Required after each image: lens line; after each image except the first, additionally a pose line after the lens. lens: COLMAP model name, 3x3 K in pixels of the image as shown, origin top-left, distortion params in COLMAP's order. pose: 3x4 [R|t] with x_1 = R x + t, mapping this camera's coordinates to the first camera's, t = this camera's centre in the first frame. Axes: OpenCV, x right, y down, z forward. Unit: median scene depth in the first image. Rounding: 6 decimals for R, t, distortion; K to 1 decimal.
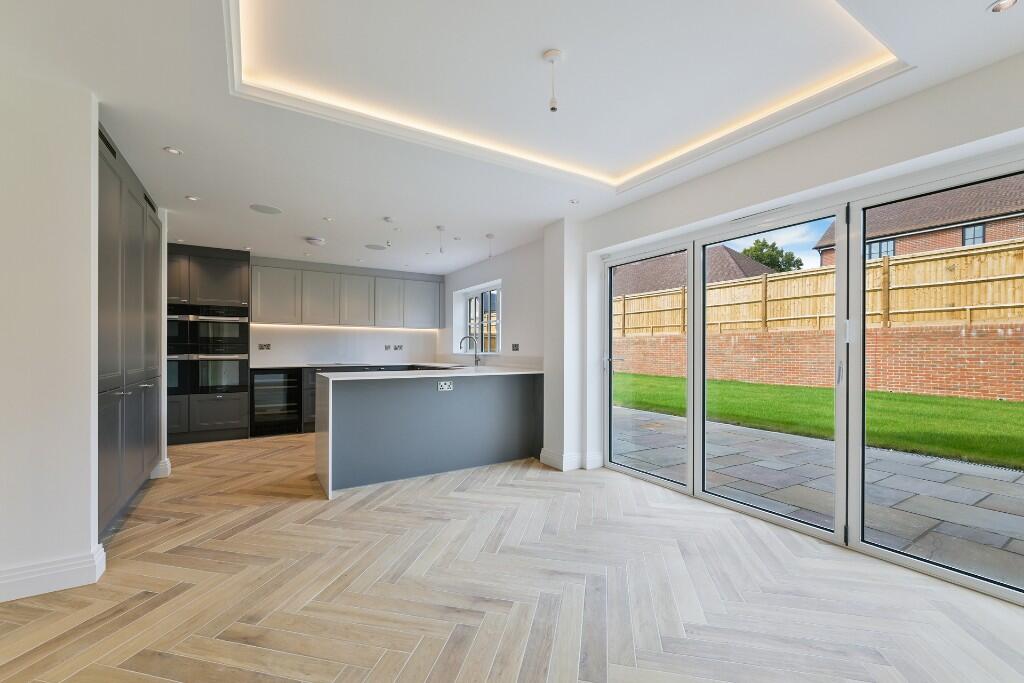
lens RADIAL K [[414.3, 0, 510.7], [0, 414.3, 349.1], [0, 0, 1]] dist [0.003419, 0.000637]
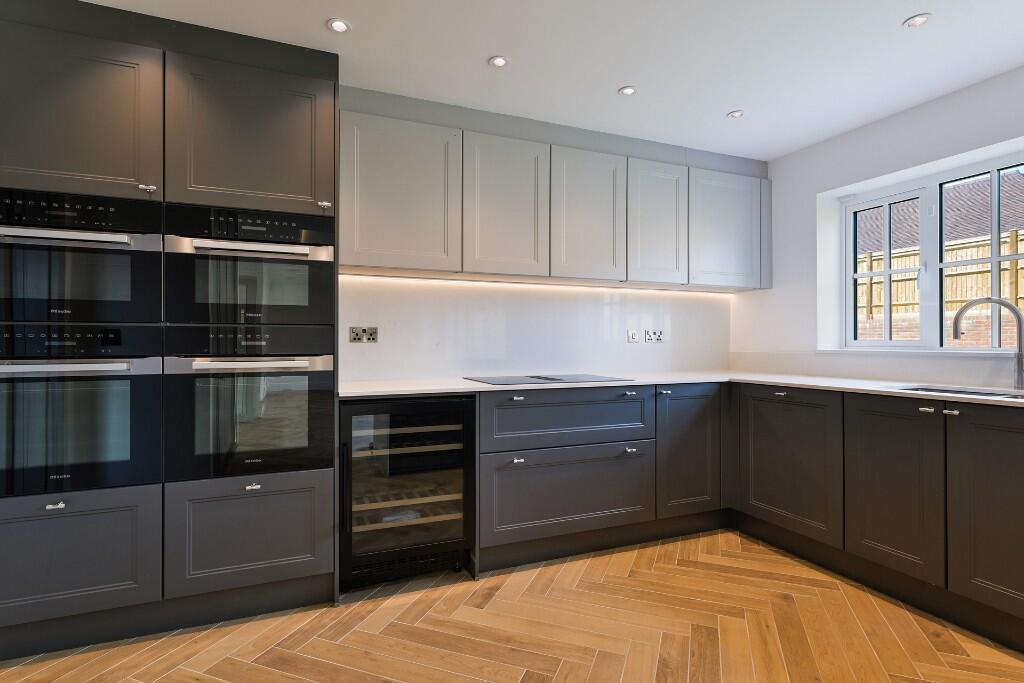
lens RADIAL K [[532.9, 0, 564.8], [0, 532.9, 339.7], [0, 0, 1]] dist [0.001917, 0.000080]
pose [[0.997216, -0.002560, -0.074517, -0.412848], [0.002388, 0.999994, -0.002399, 0.000787], [0.074523, 0.002214, 0.997217, 0.580707]]
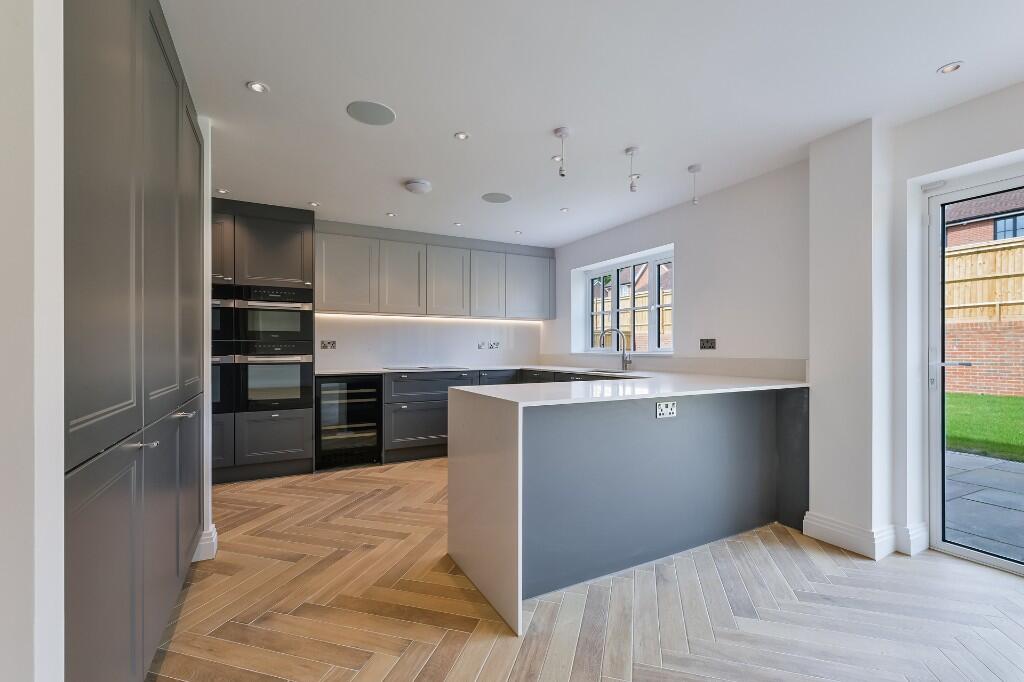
lens RADIAL K [[431.3, 0, 508.2], [0, 431.3, 348.5], [0, 0, 1]] dist [0.002308, 0.000887]
pose [[0.998388, -0.002397, -0.056713, -0.256079], [0.002444, 0.999997, 0.000762, 0.001358], [0.056711, -0.000899, 0.998390, 0.280560]]
